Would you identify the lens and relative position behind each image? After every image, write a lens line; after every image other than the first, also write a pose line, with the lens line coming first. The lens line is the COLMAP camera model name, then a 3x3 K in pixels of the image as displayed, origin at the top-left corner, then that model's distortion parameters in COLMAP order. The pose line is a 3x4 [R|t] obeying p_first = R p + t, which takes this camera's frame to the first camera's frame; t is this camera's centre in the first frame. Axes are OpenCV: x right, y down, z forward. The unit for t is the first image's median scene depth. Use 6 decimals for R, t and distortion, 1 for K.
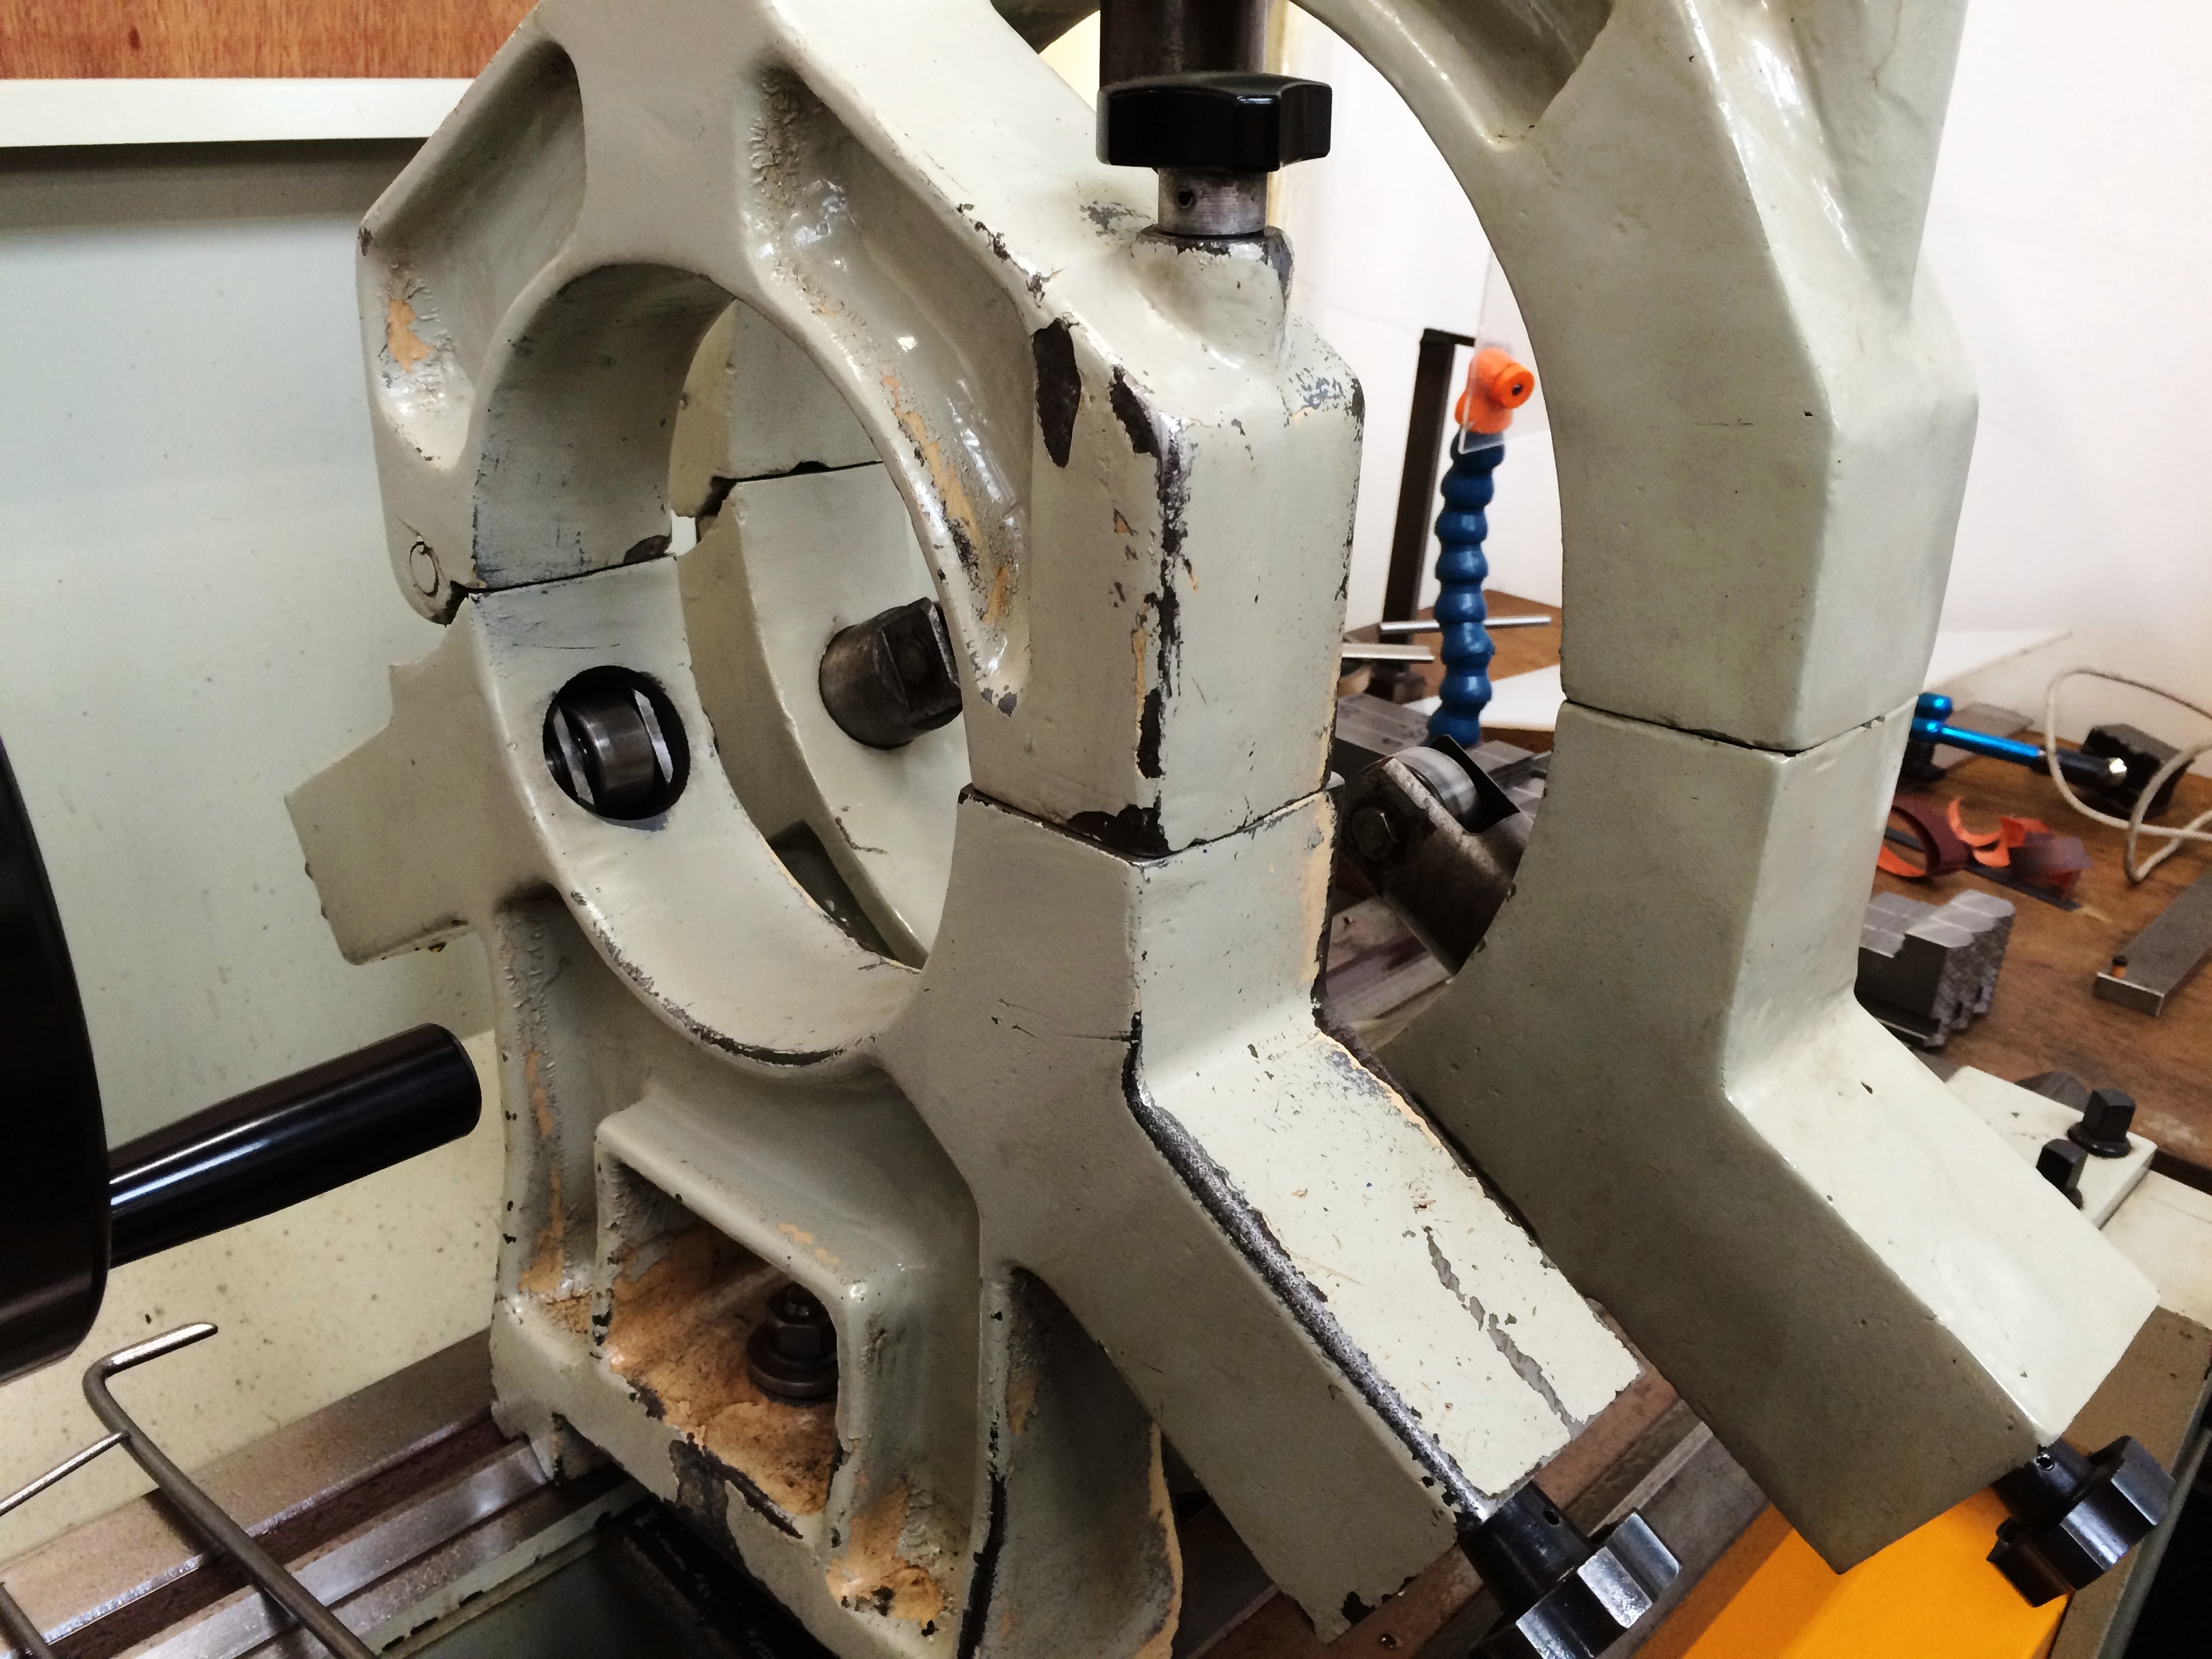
lens RADIAL K [[1879.6, 0, 1080.1], [0, 1879.6, 834.5], [0, 0, 1]] dist [0.048364, -0.014270]
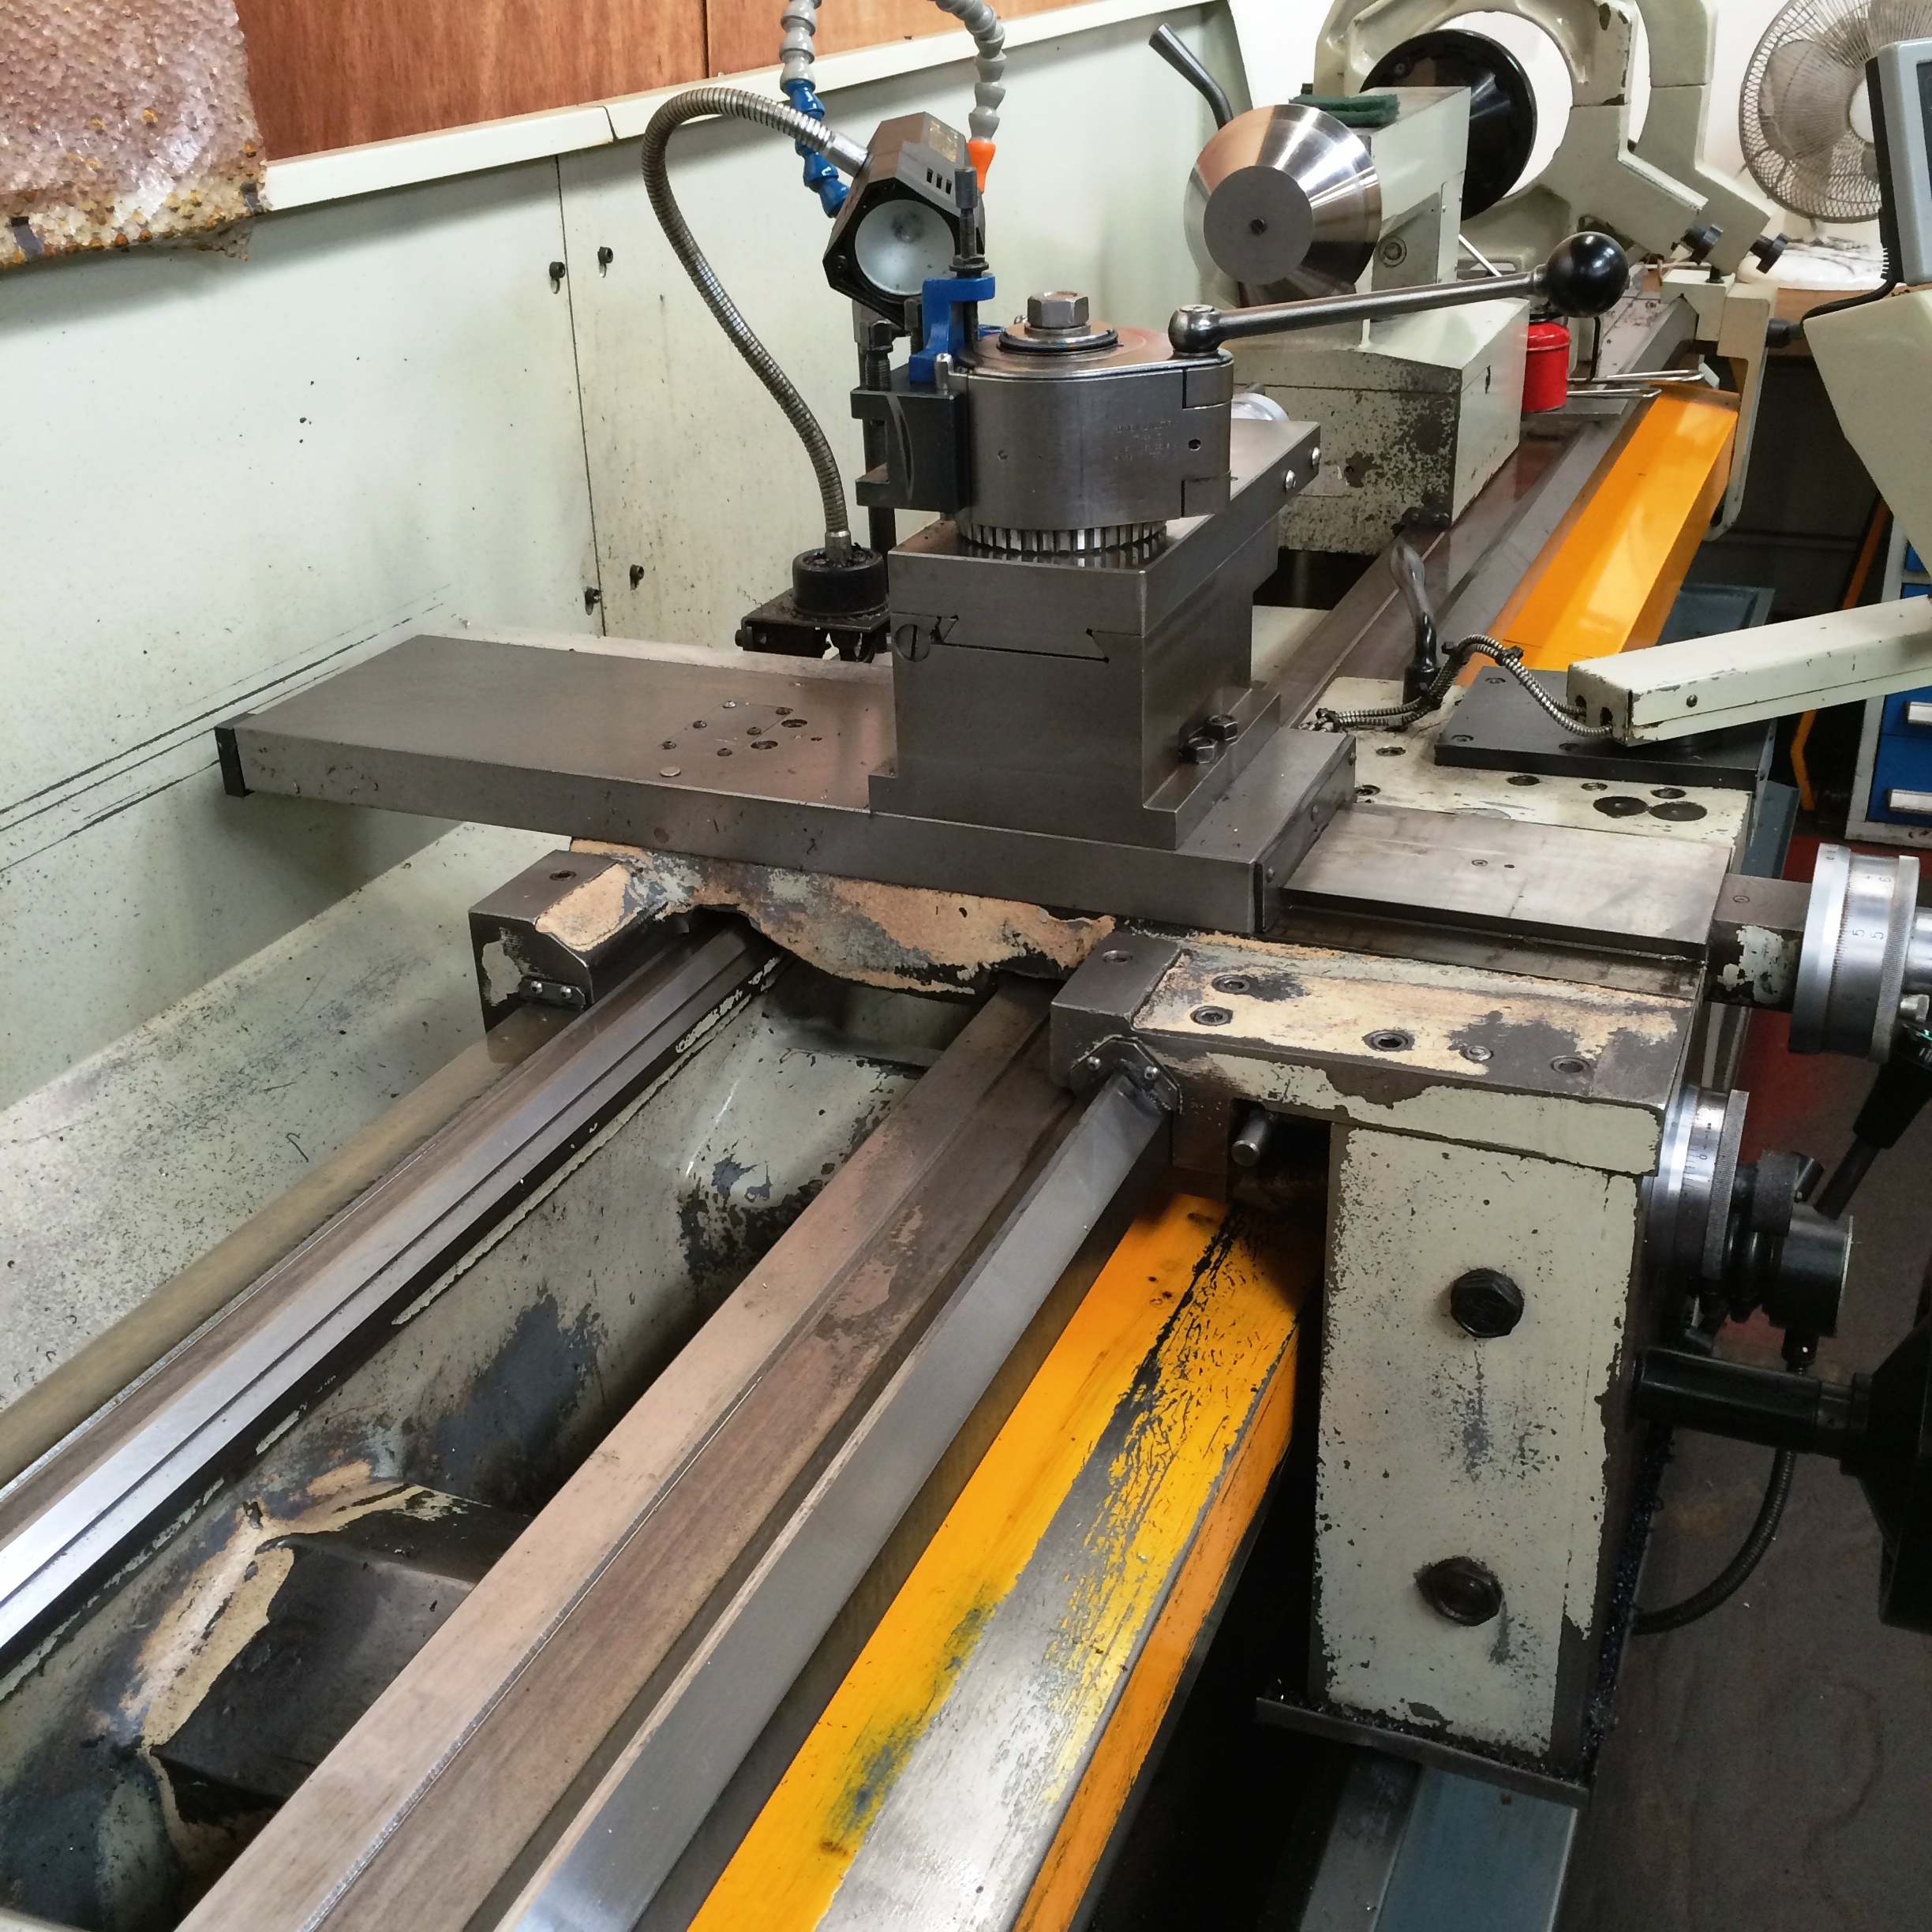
lens RADIAL K [[2194.0, 0, 963.8], [0, 2194.0, 948.8], [0, 0, 1]] dist [0.071330, -0.082233]
pose [[0.929905, -0.222271, 0.293040, -2.943016], [0.211904, 0.974985, 0.067092, 1.103170], [-0.300623, -0.000292, 0.953743, -3.219291]]
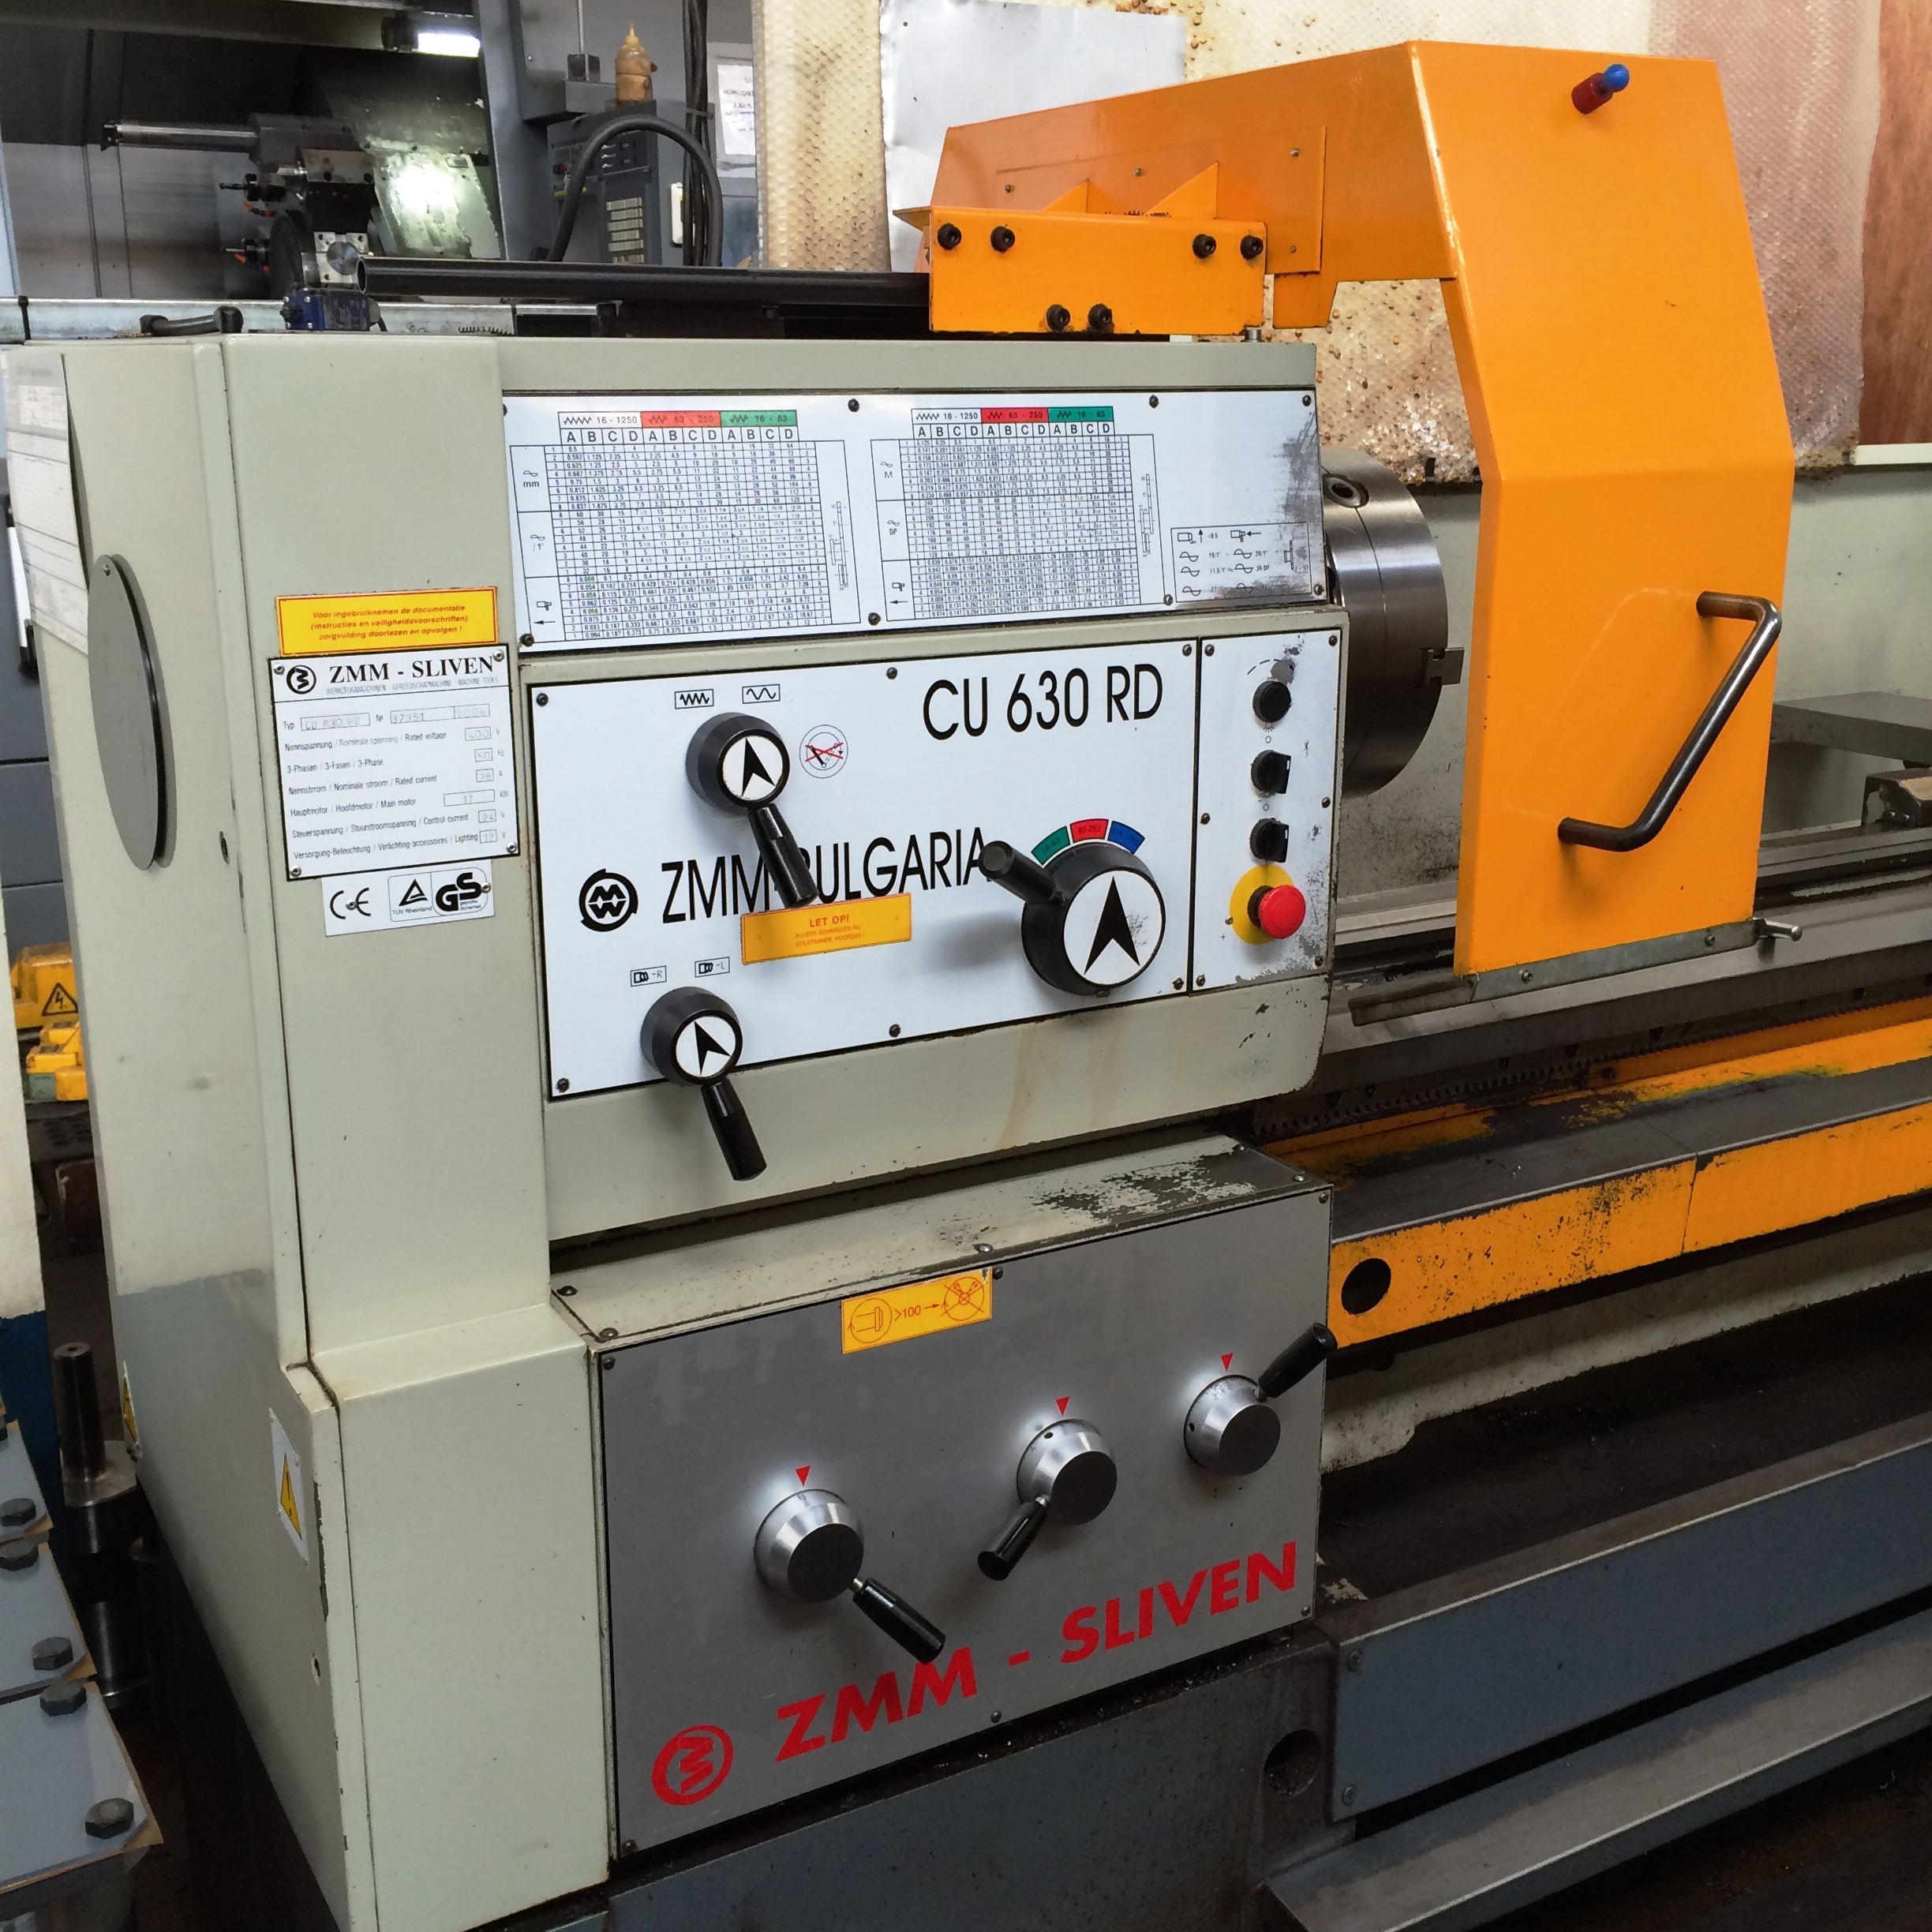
lens RADIAL K [[2213.1, 0, 970.7], [0, 2213.1, 951.8], [0, 0, 1]] dist [0.063863, -0.091630]
pose [[0.961347, 0.033238, -0.273325, -3.272774], [-0.076840, 0.985633, -0.150407, 2.361724], [0.264399, 0.165596, 0.950090, -5.905035]]
